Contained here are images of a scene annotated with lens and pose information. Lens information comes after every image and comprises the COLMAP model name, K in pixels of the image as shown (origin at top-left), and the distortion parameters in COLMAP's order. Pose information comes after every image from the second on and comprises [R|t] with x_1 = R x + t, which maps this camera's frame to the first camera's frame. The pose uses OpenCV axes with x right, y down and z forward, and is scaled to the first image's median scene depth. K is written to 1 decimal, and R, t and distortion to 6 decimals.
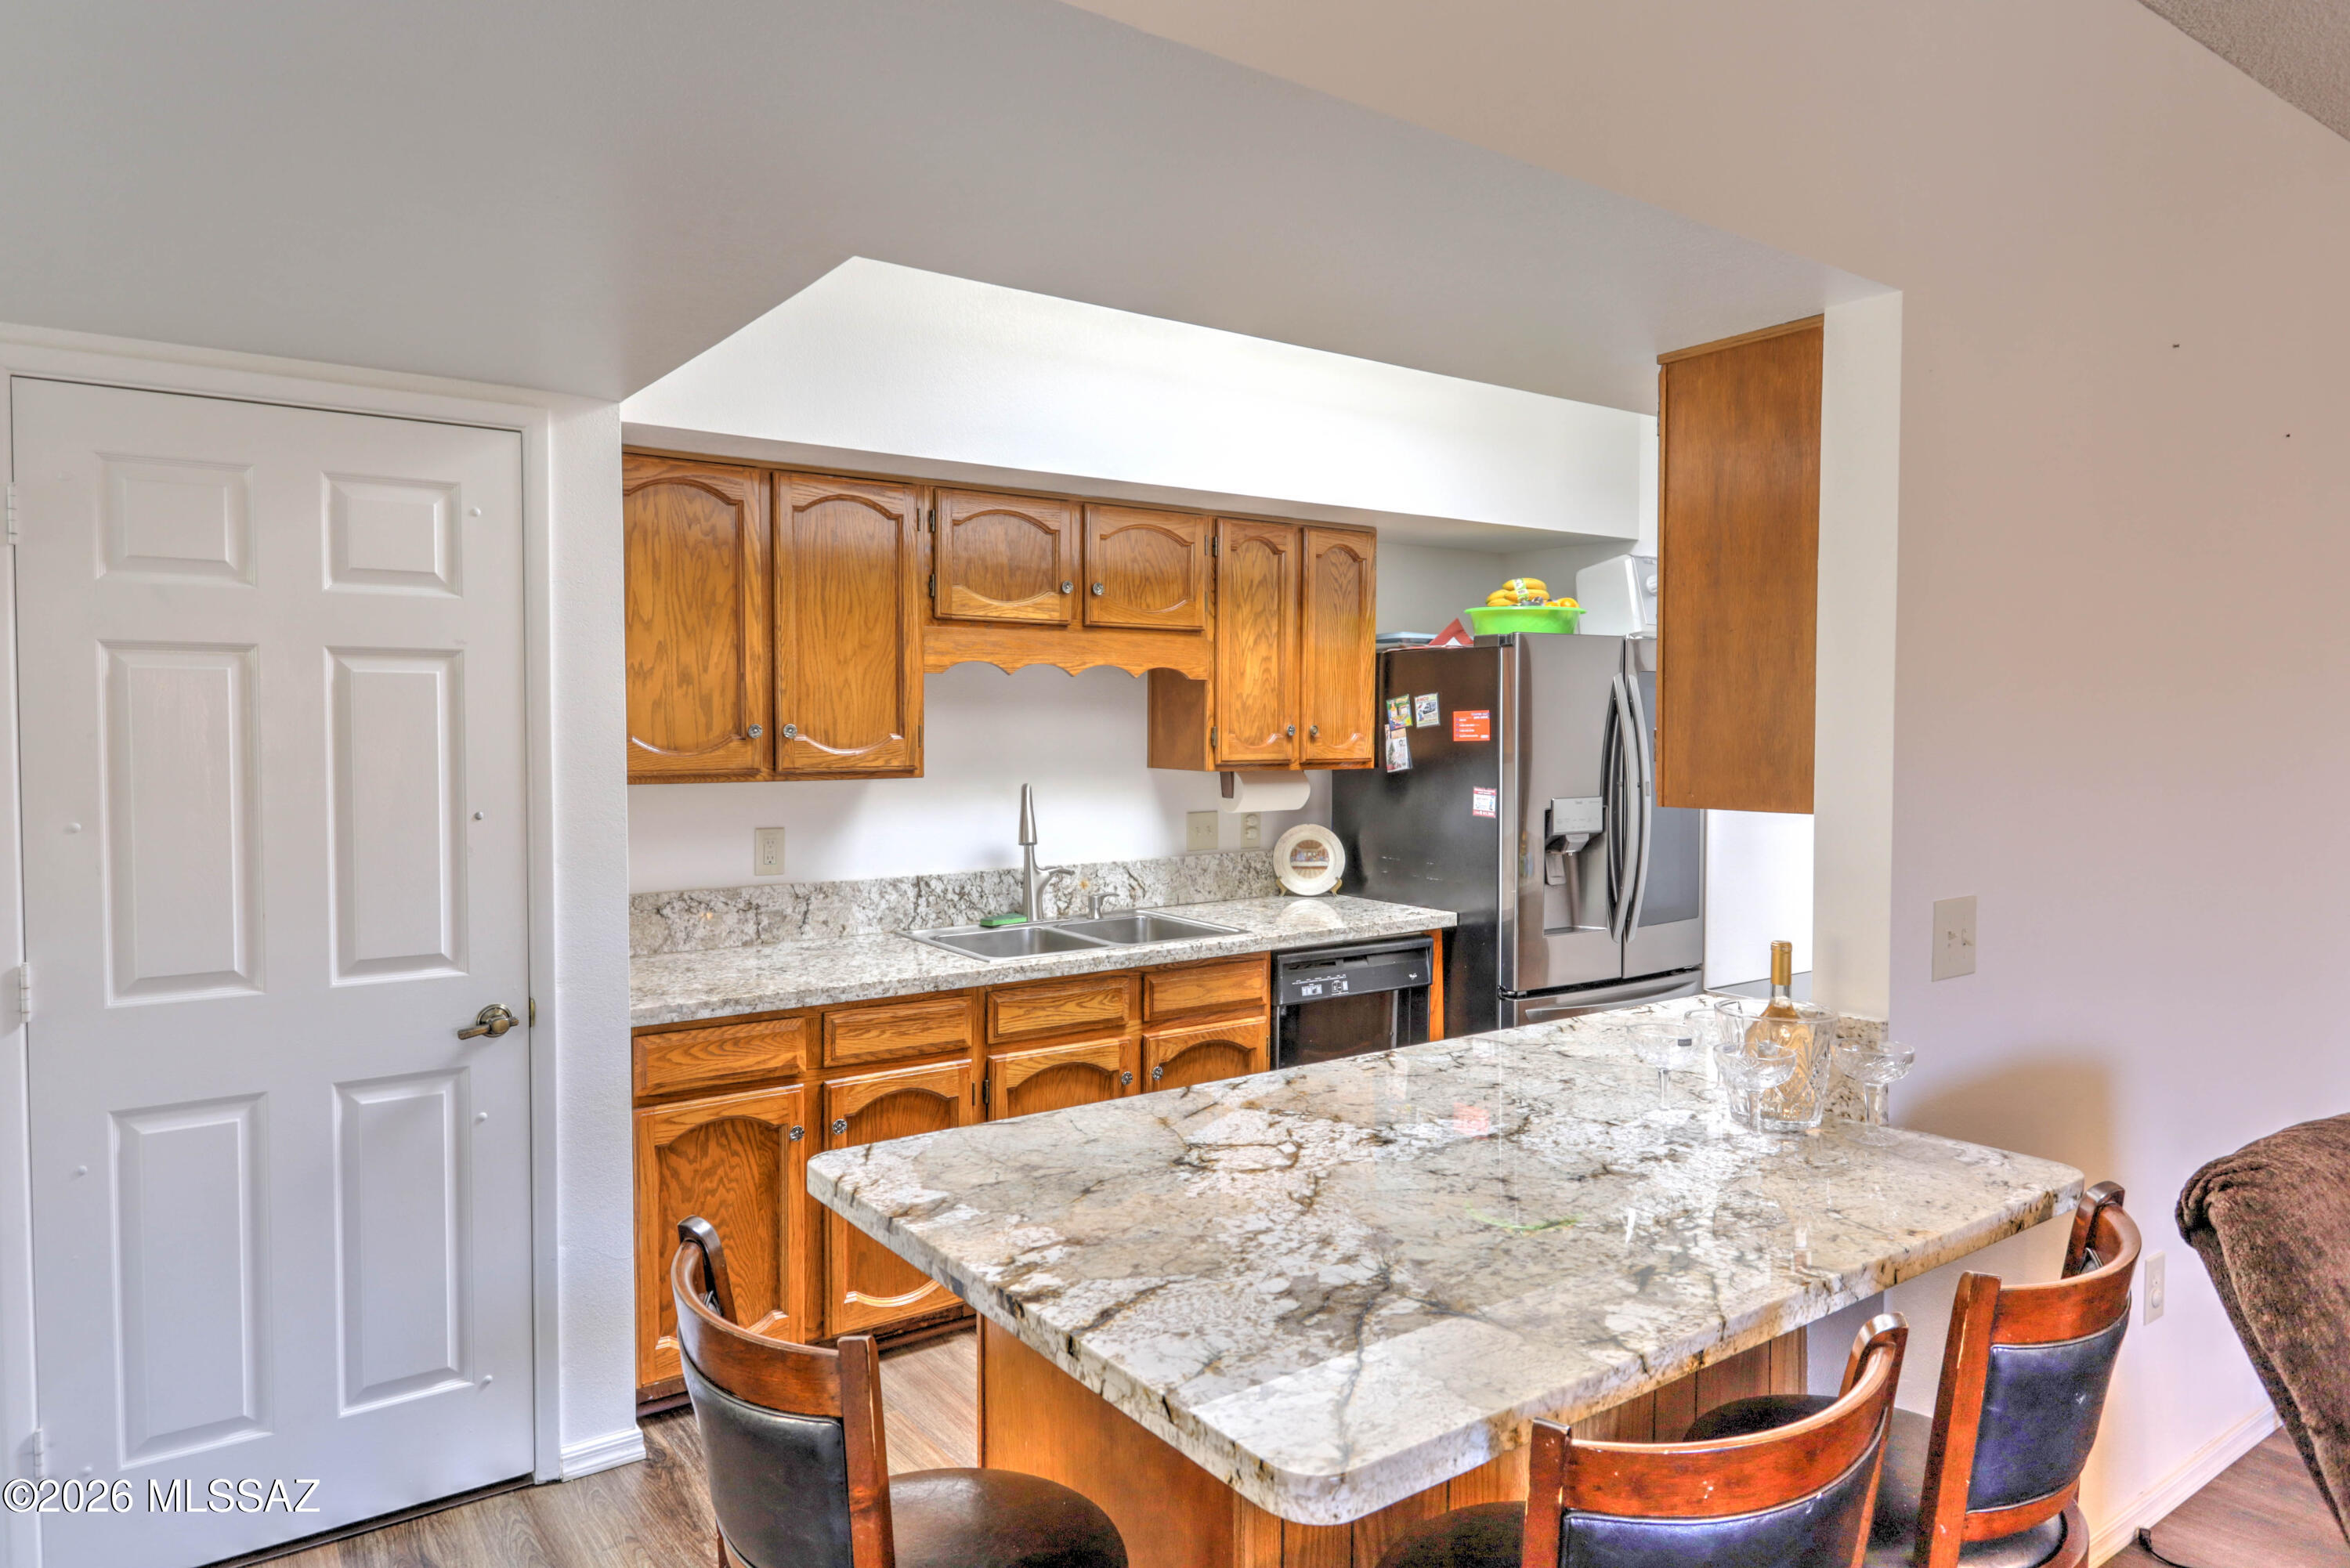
lens RADIAL K [[1416.8, 0, 1178.7], [0, 1416.8, 775.5], [0, 0, 1]] dist [0.006956, -0.003308]
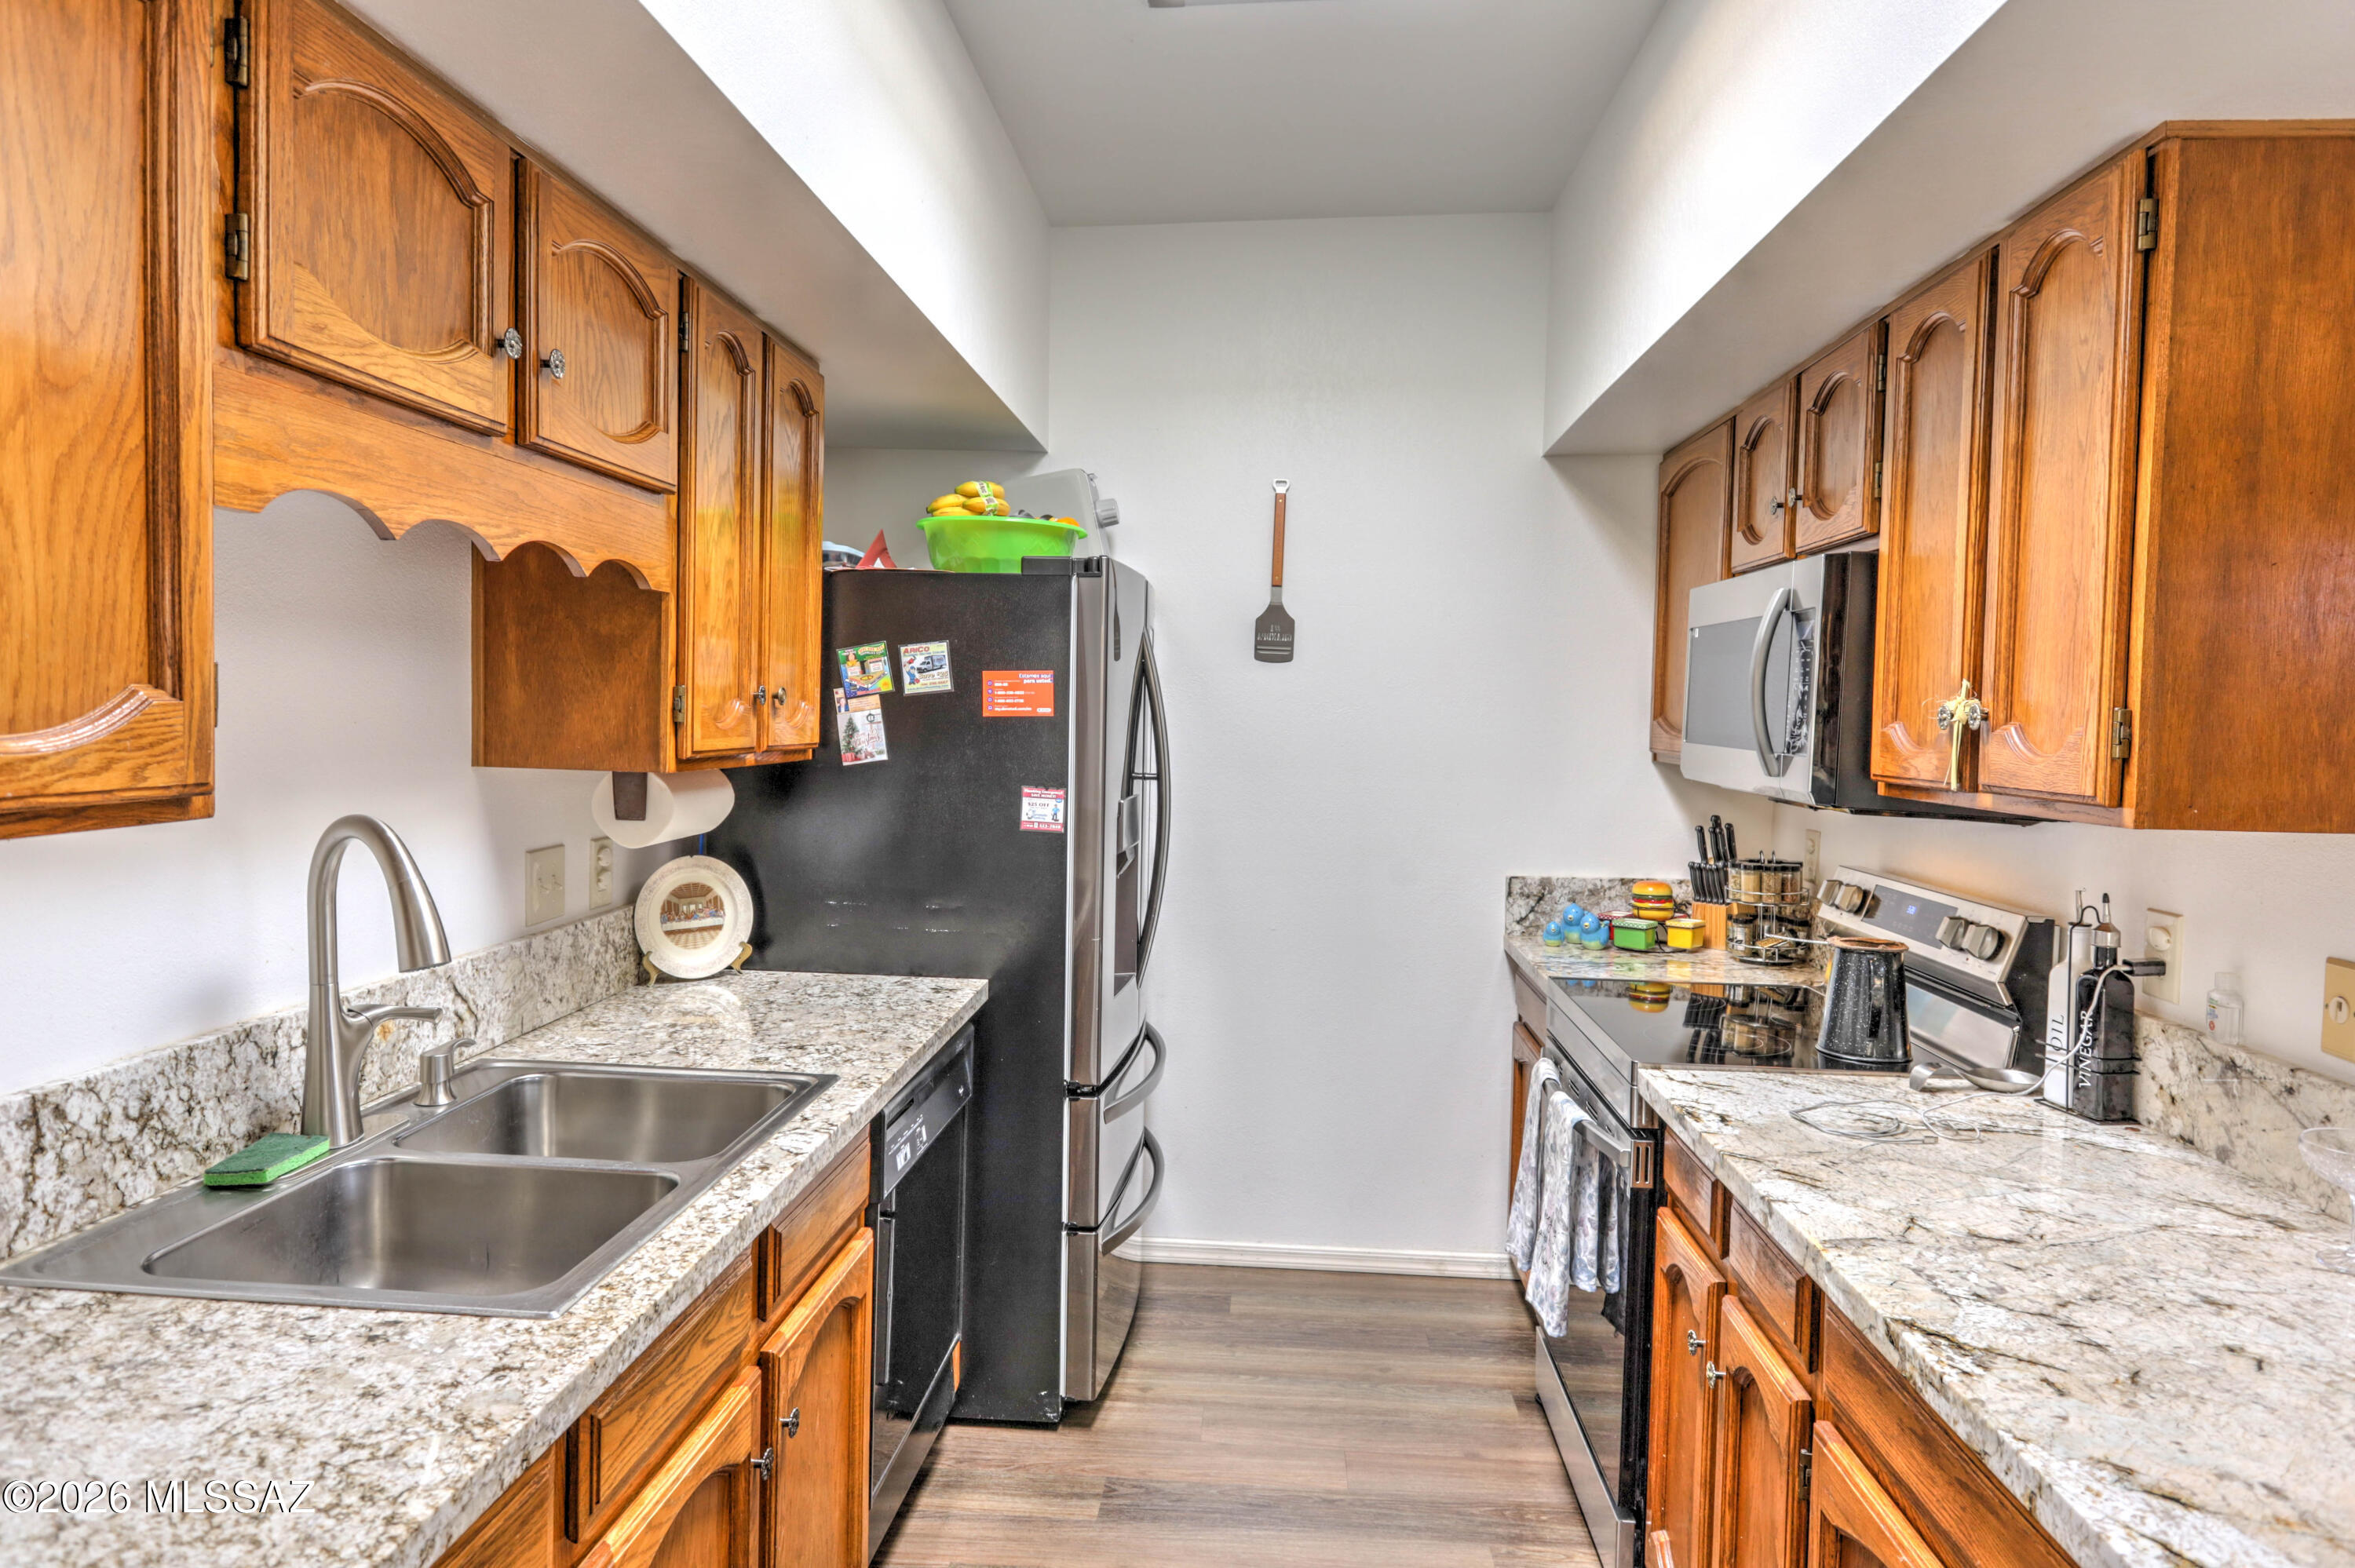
lens RADIAL K [[1419.7, 0, 1181.2], [0, 1419.7, 775.5], [0, 0, 1]] dist [0.006956, -0.003308]
pose [[0.643717, -0.024397, 0.764875, -0.290630], [0.008825, 0.999662, 0.024458, -0.014764], [-0.765213, -0.008994, 0.643715, 0.607800]]
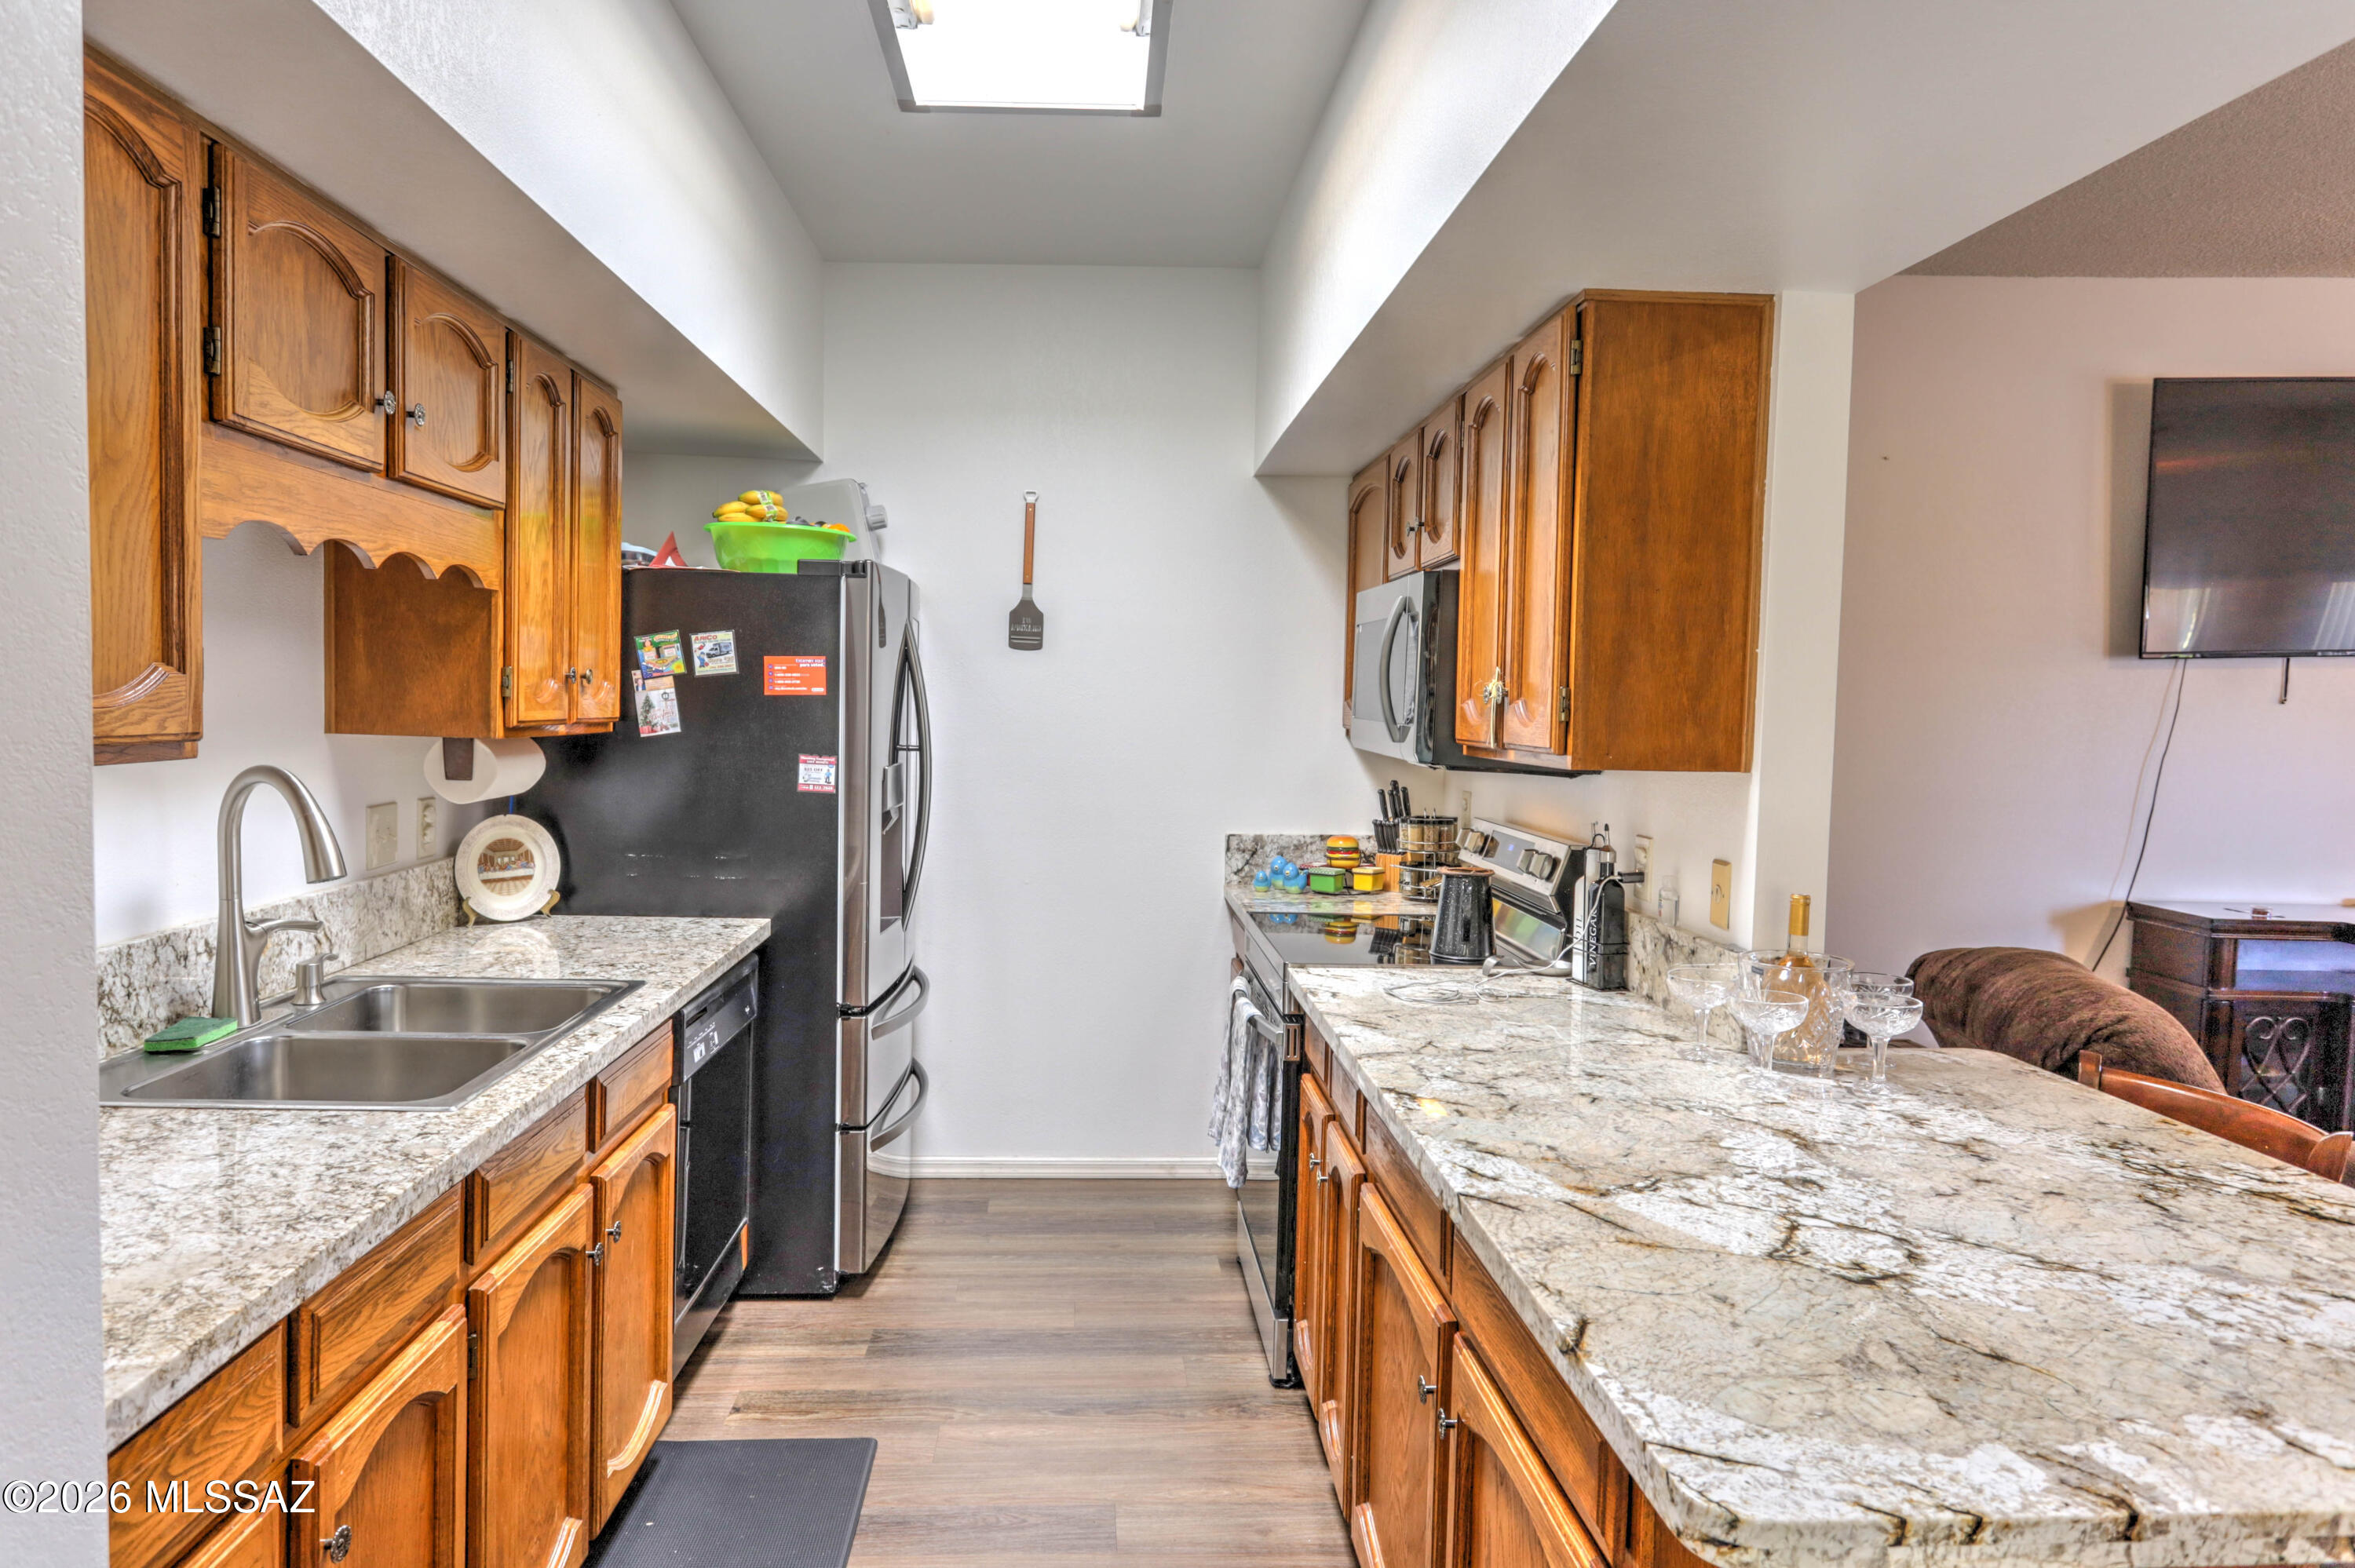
lens RADIAL K [[1458.7, 0, 1174.0], [0, 1458.7, 775.6], [0, 0, 1]] dist [0.014037, -0.011053]
pose [[0.536733, -0.032744, 0.843116, -0.416957], [0.009097, 0.999413, 0.033023, -0.005822], [-0.843703, -0.010055, 0.536716, 0.465190]]
